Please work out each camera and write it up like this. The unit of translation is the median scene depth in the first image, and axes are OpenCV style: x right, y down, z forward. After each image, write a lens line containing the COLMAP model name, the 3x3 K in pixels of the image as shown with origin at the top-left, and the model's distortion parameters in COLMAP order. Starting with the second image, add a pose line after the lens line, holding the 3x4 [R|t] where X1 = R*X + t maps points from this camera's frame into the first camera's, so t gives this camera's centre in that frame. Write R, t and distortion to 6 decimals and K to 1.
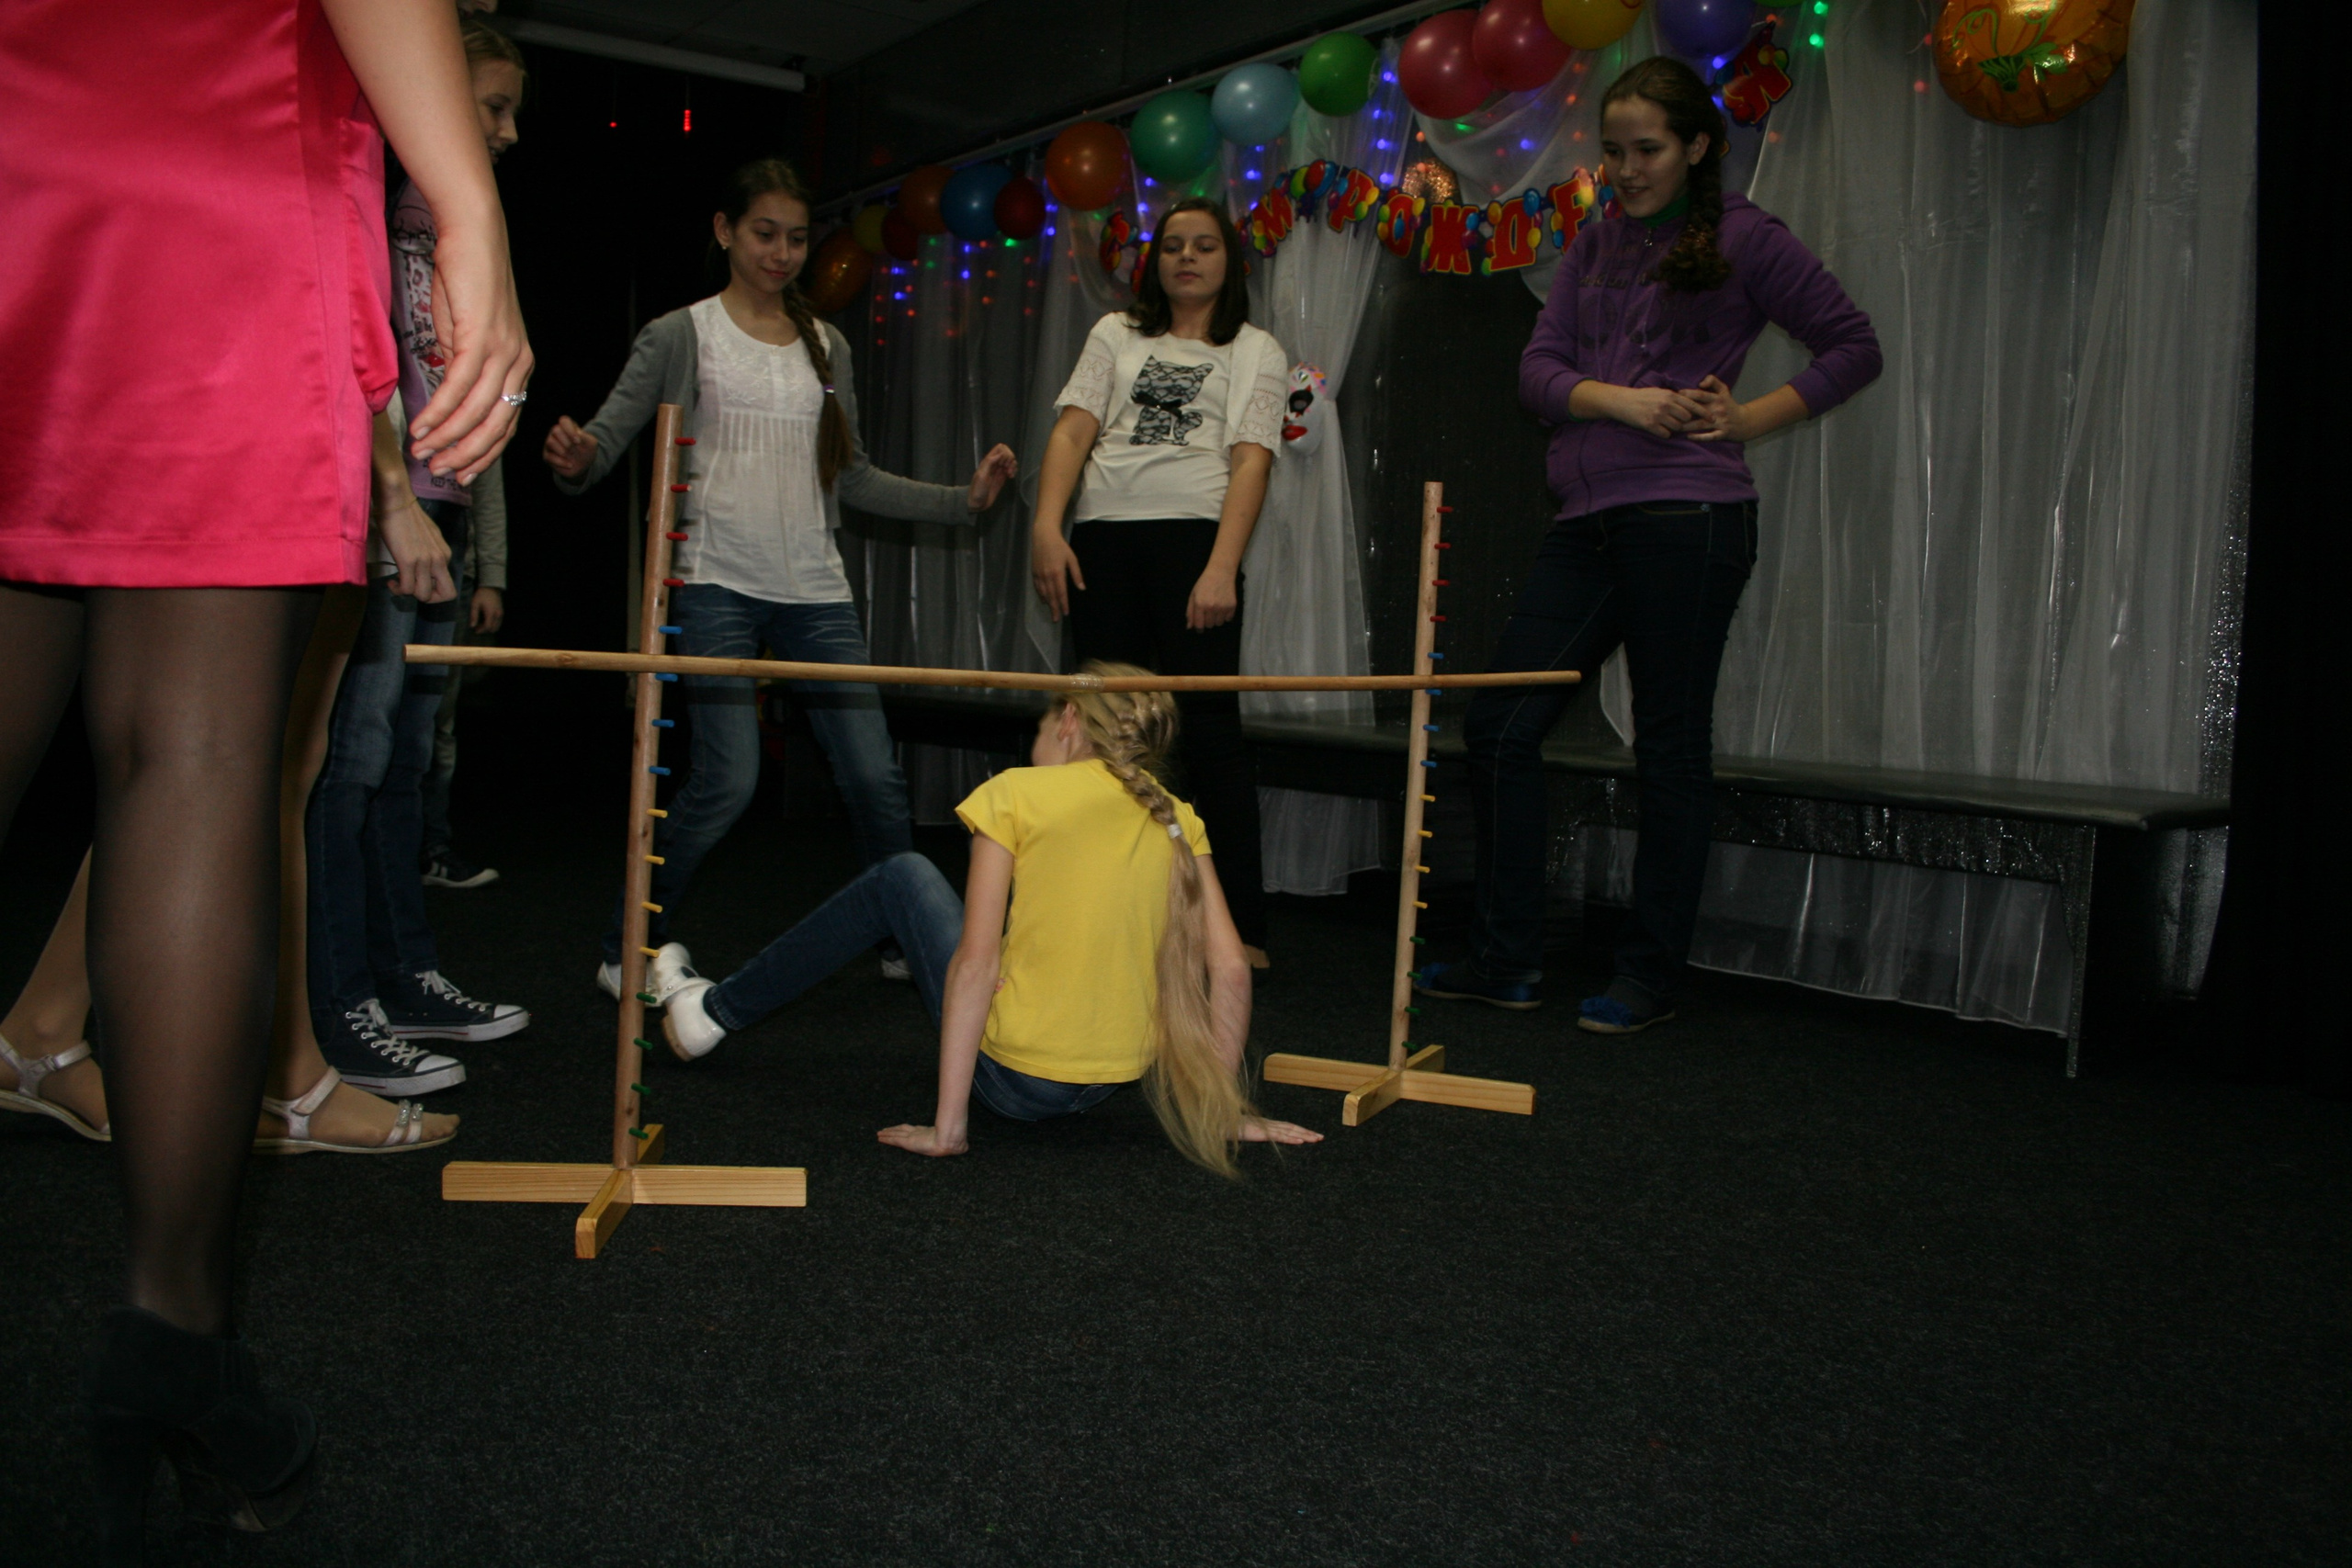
lens RADIAL K [[1981.4, 0, 1177.7], [0, 1981.4, 786.5], [0, 0, 1]] dist [-0.159222, 0.143595]
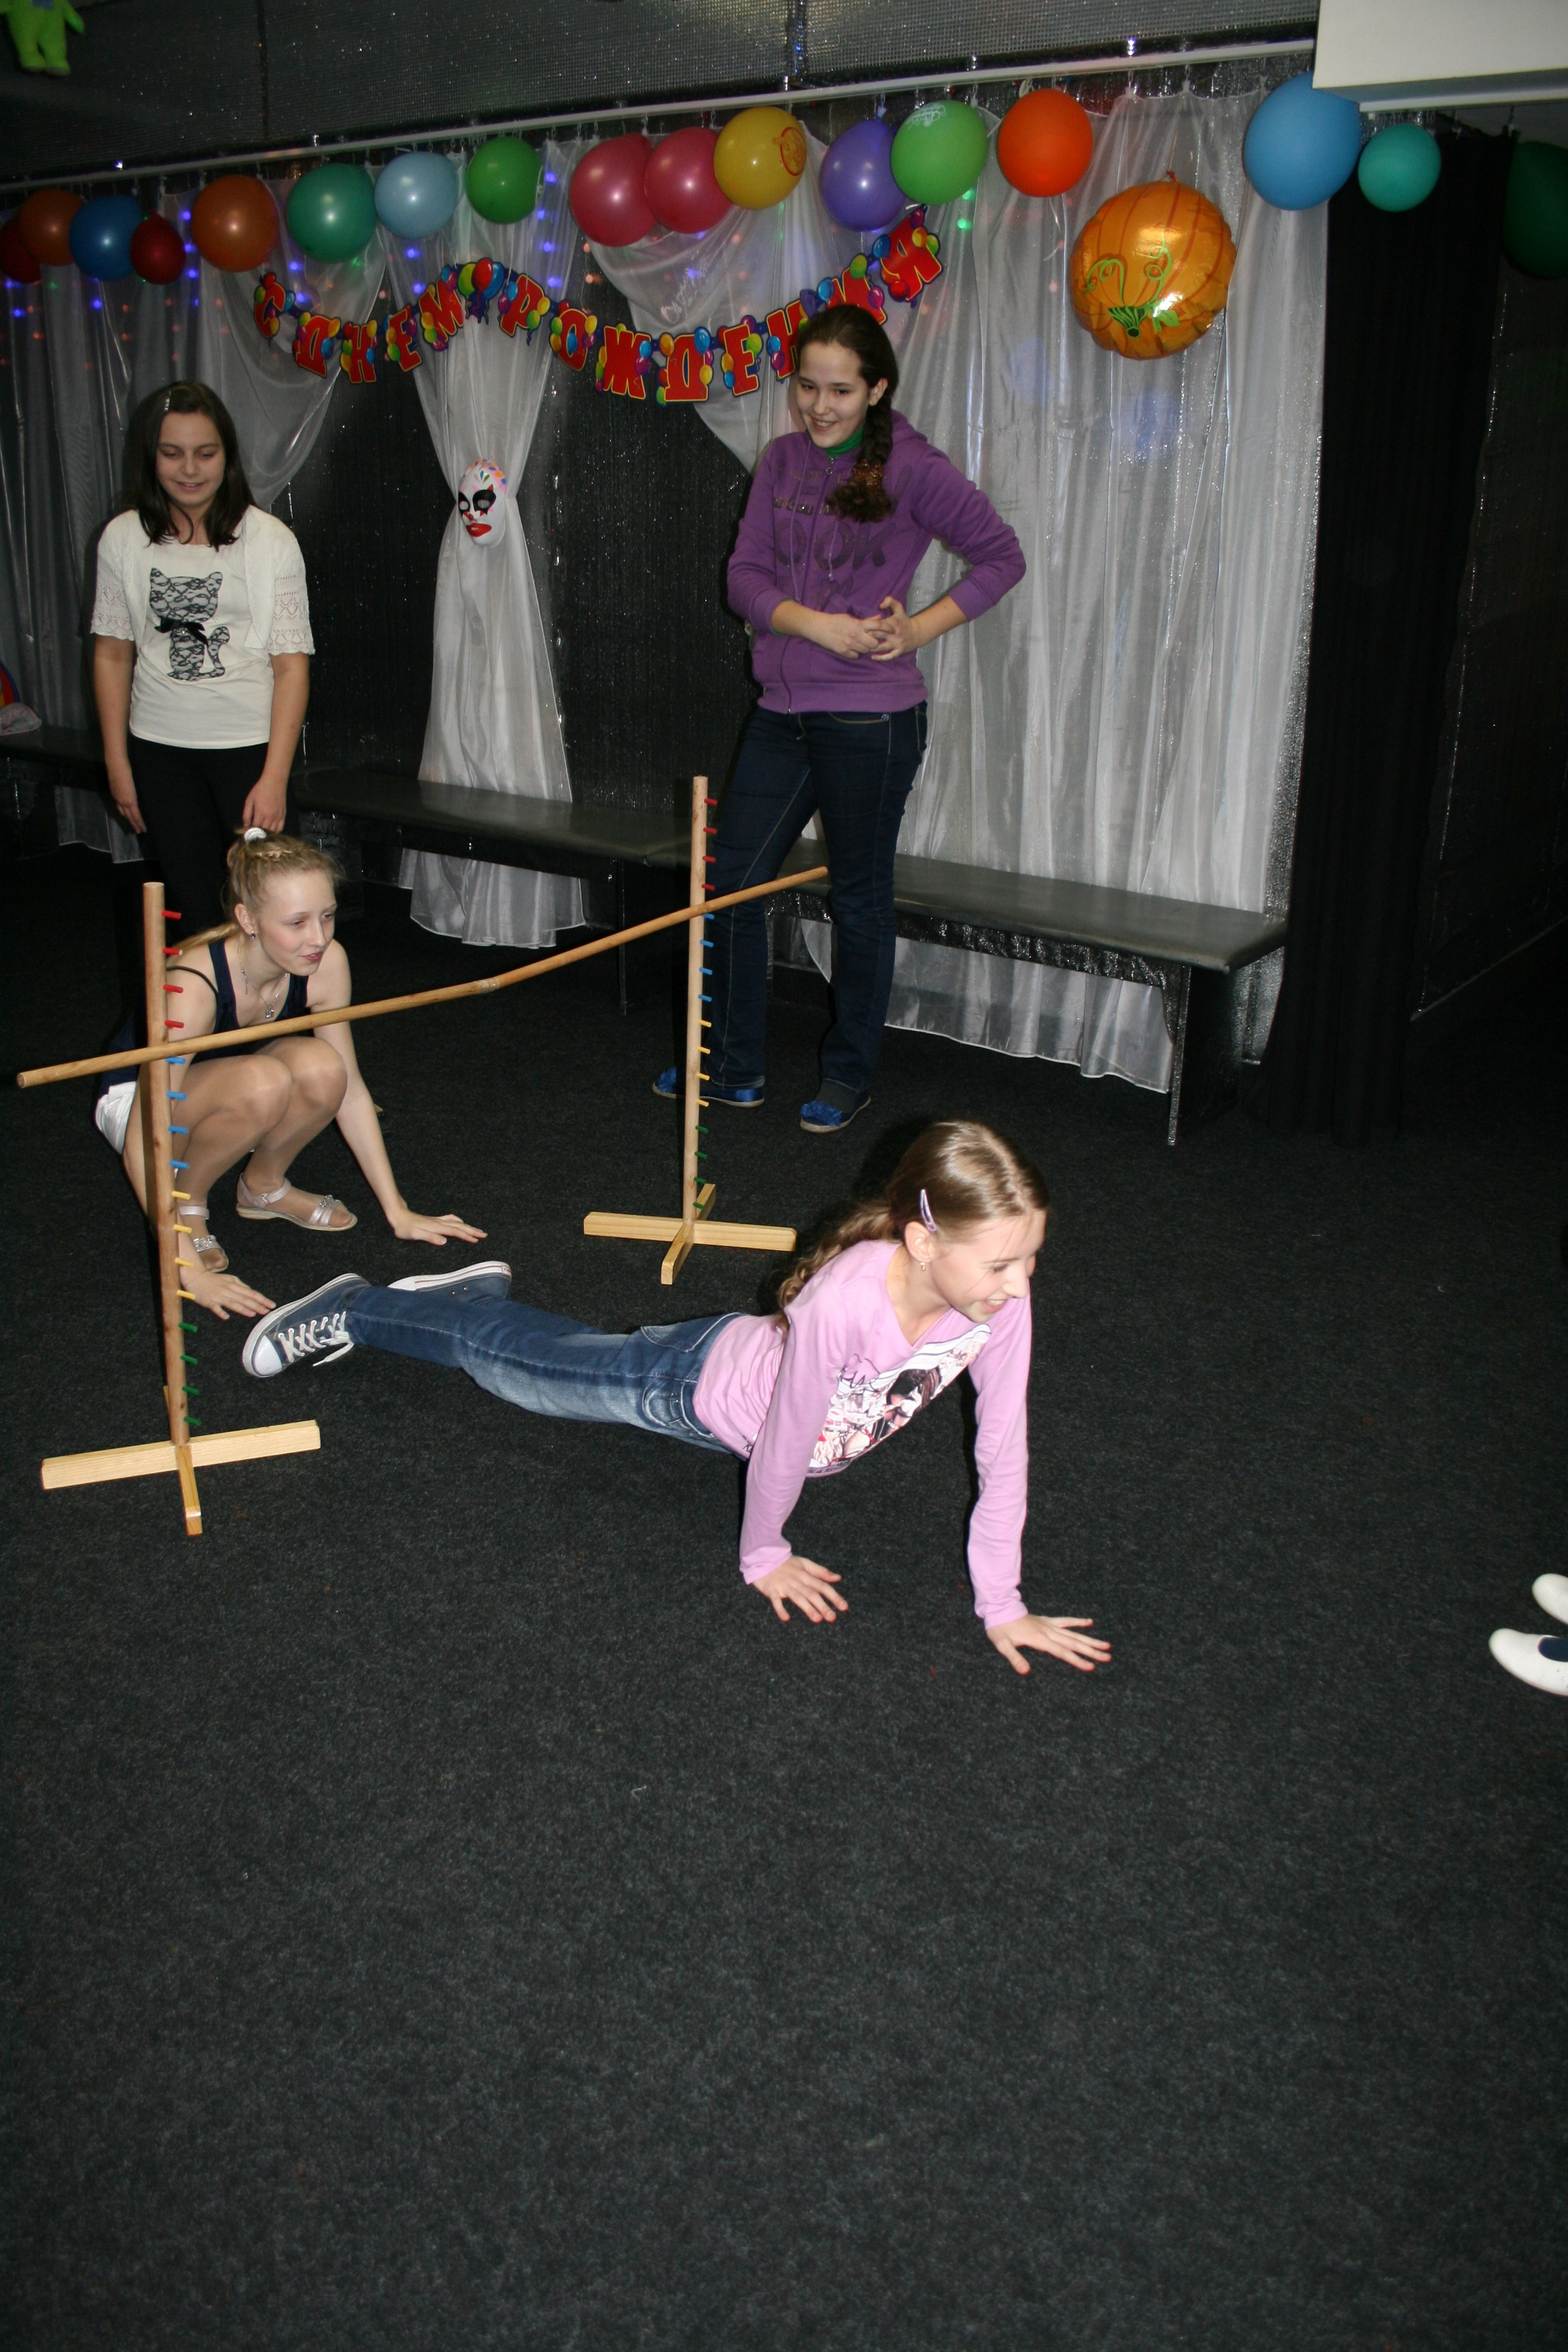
lens RADIAL K [[1992.3, 0, 782.3], [0, 1992.3, 1182.8], [0, 0, 1]] dist [-0.157417, 0.145340]
pose [[0.962592, -0.118571, 0.243636, -0.119888], [0.040439, 0.951965, 0.303524, -0.225234], [-0.267922, -0.282317, 0.921149, -0.181548]]
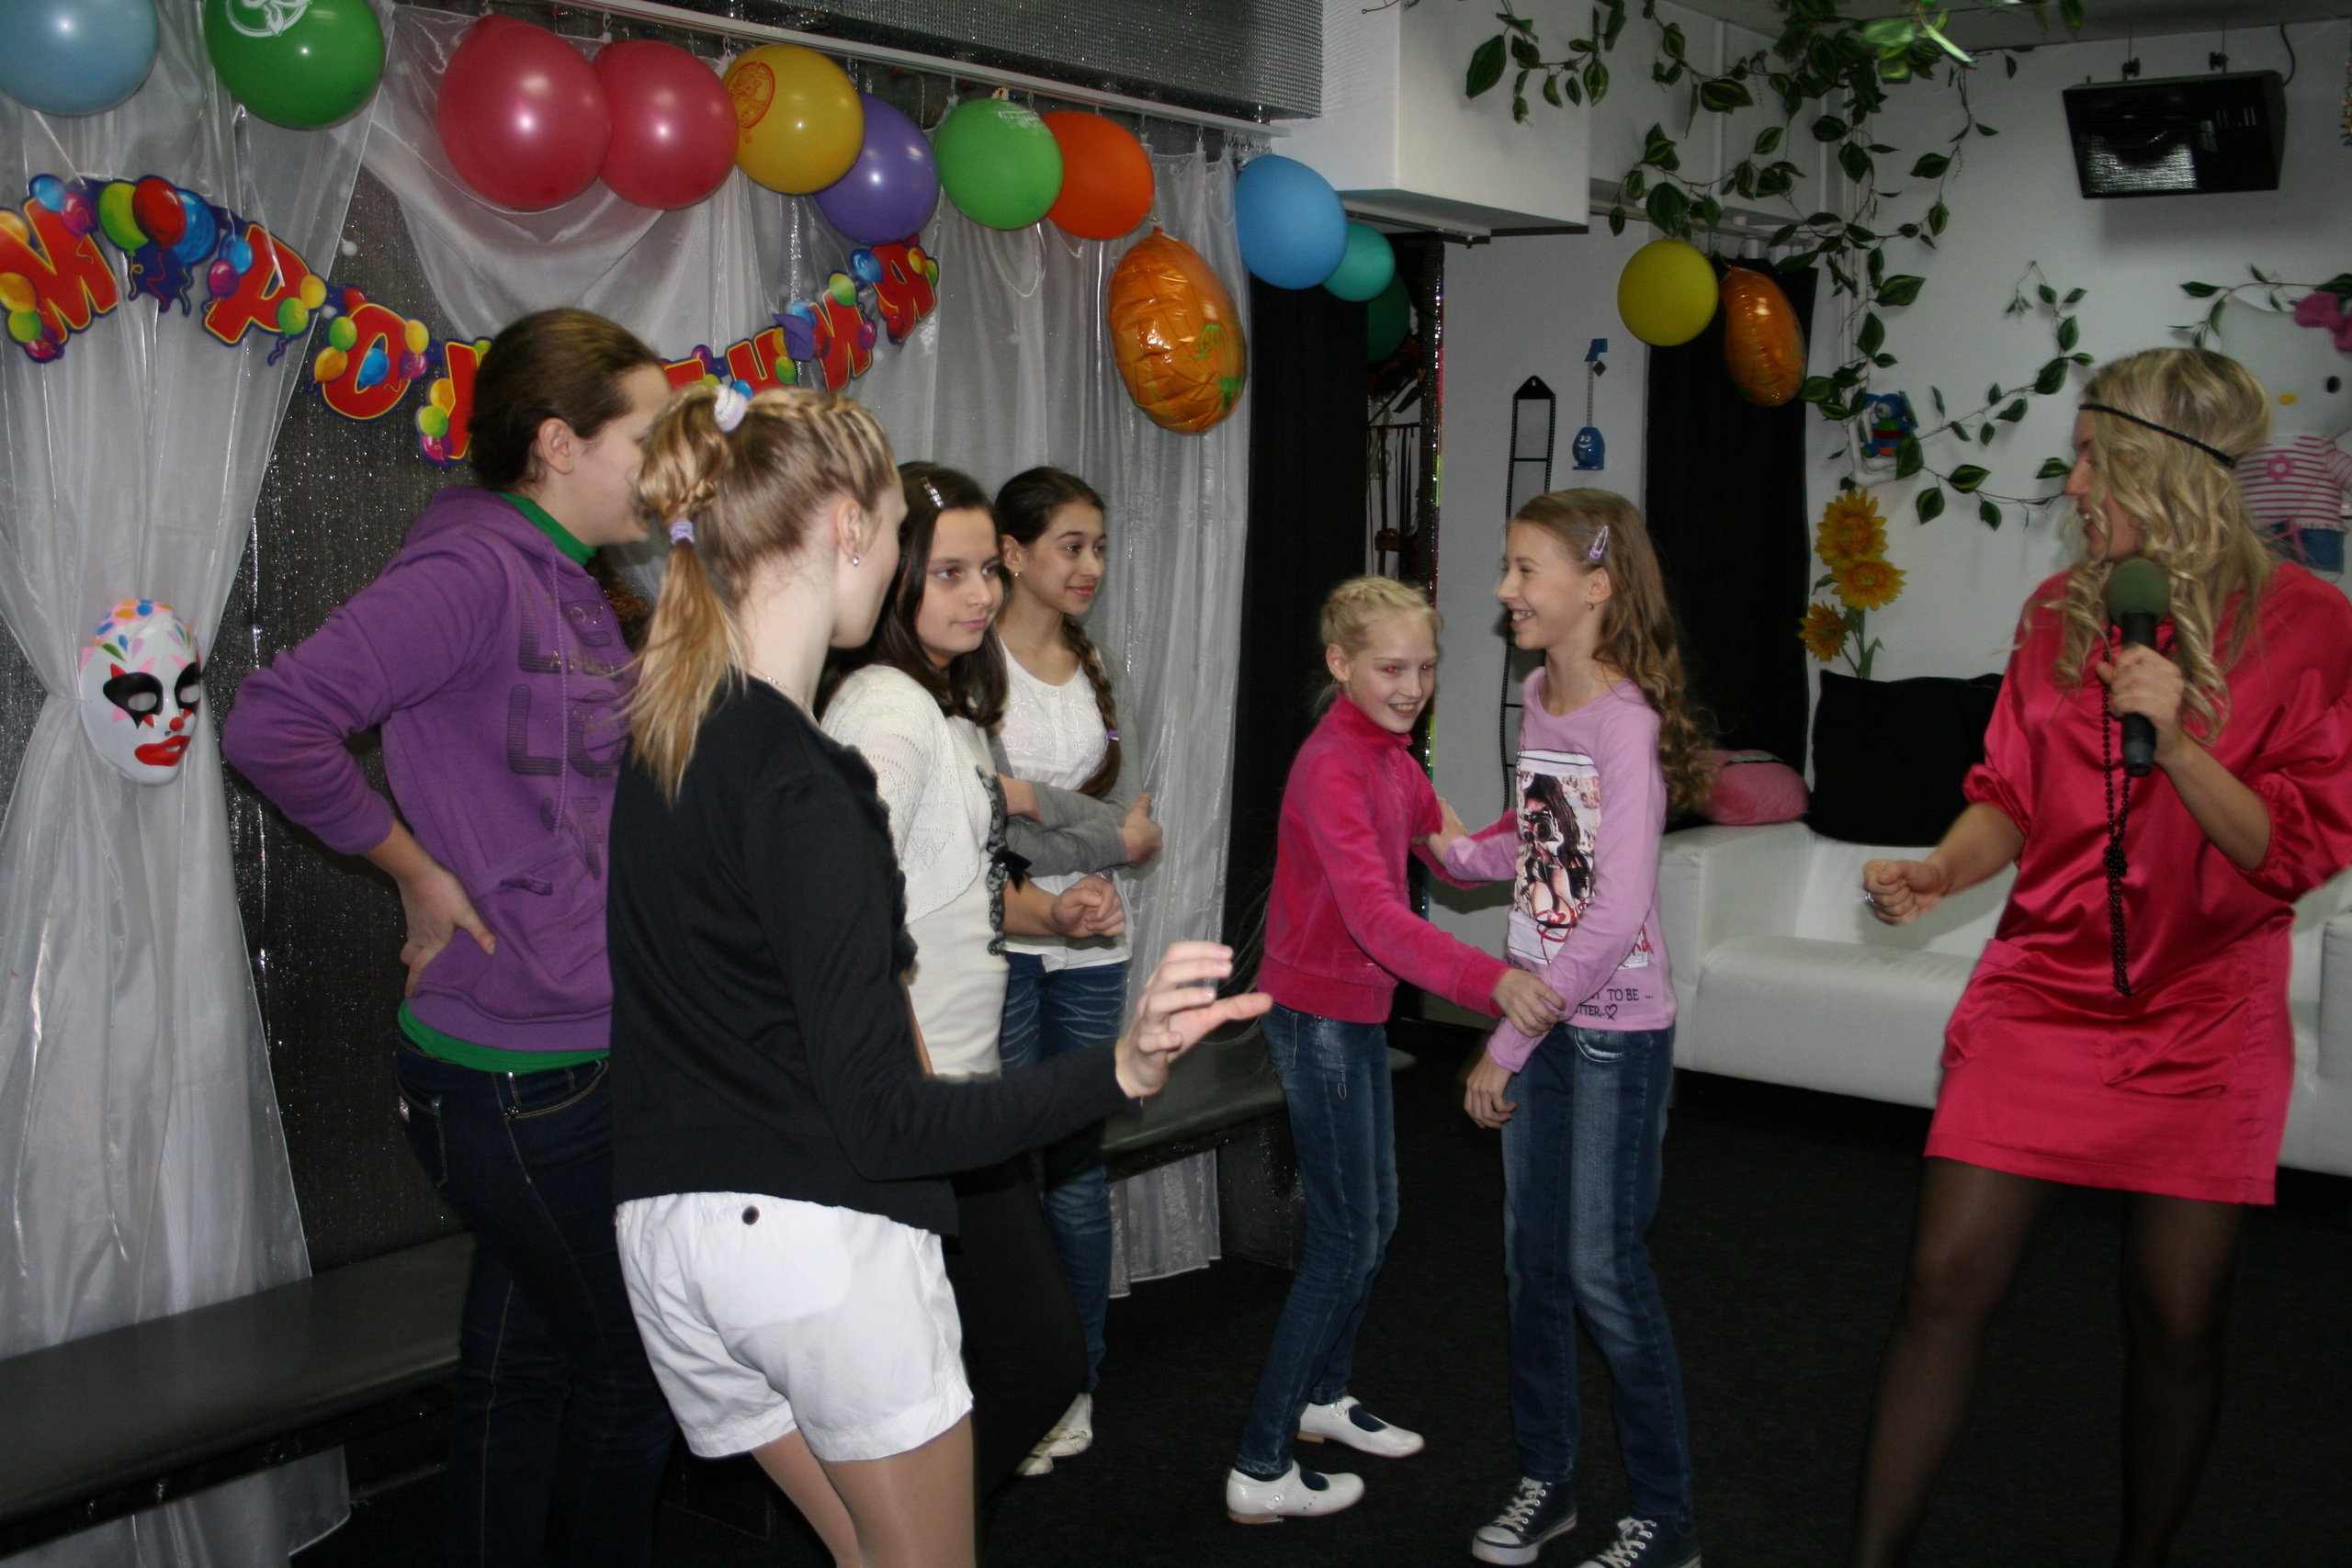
lens RADIAL K [[2595.7, 0, 1176.0], [0, 2595.7, 784.0], [0, 0, 1]] dist [-0.118284, 0.195129]
pose [[-0.267117, -0.153623, 0.951341, -0.874788], [0.046351, 0.984021, 0.171914, -0.384290], [-0.962549, 0.090017, -0.255728, 1.325057]]
